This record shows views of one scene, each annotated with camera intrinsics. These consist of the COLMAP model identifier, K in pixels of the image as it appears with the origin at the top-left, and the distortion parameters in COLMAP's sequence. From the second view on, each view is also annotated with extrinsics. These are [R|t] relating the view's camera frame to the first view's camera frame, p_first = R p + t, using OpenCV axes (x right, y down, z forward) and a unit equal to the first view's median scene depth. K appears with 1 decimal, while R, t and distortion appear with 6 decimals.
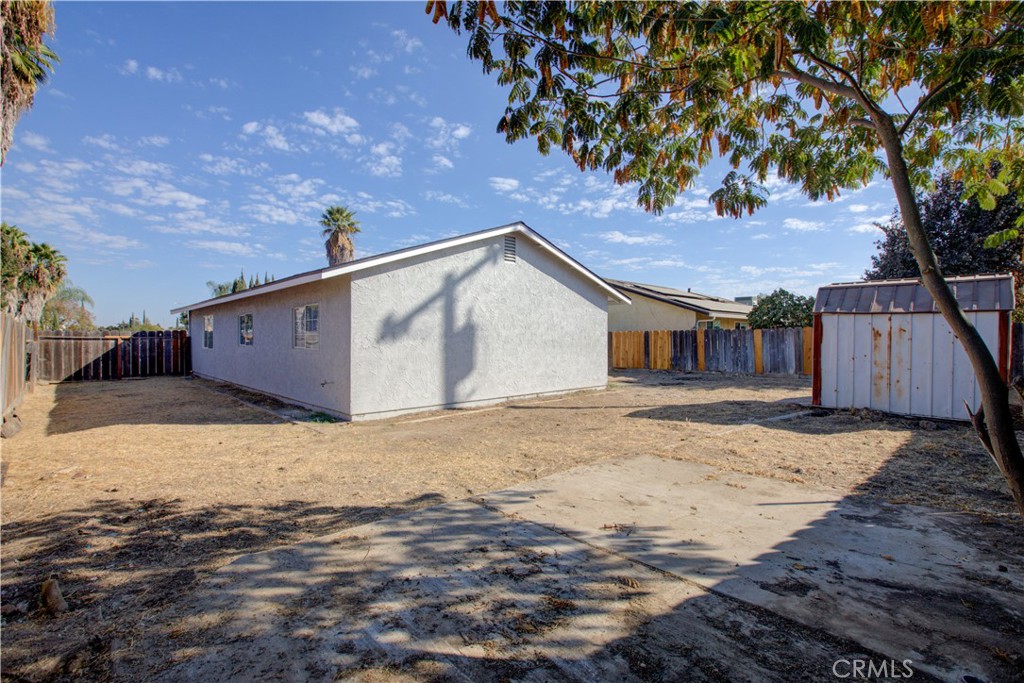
lens RADIAL K [[459.3, 0, 512.7], [0, 459.3, 342.1], [0, 0, 1]] dist [-0.011754, 0.019246]
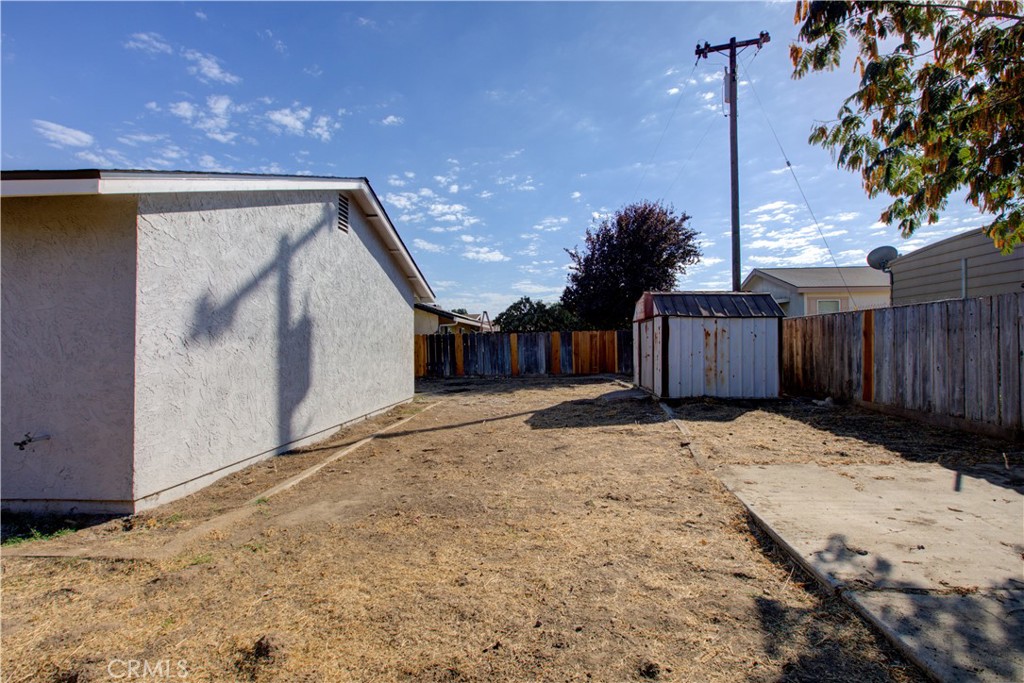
lens RADIAL K [[467.4, 0, 512.3], [0, 467.4, 341.0], [0, 0, 1]] dist [-0.006580, 0.003708]
pose [[0.740682, -0.001619, 0.671854, -0.337614], [0.015314, 0.999778, -0.014473, 0.008679], [-0.671682, 0.021009, 0.740542, 0.340266]]
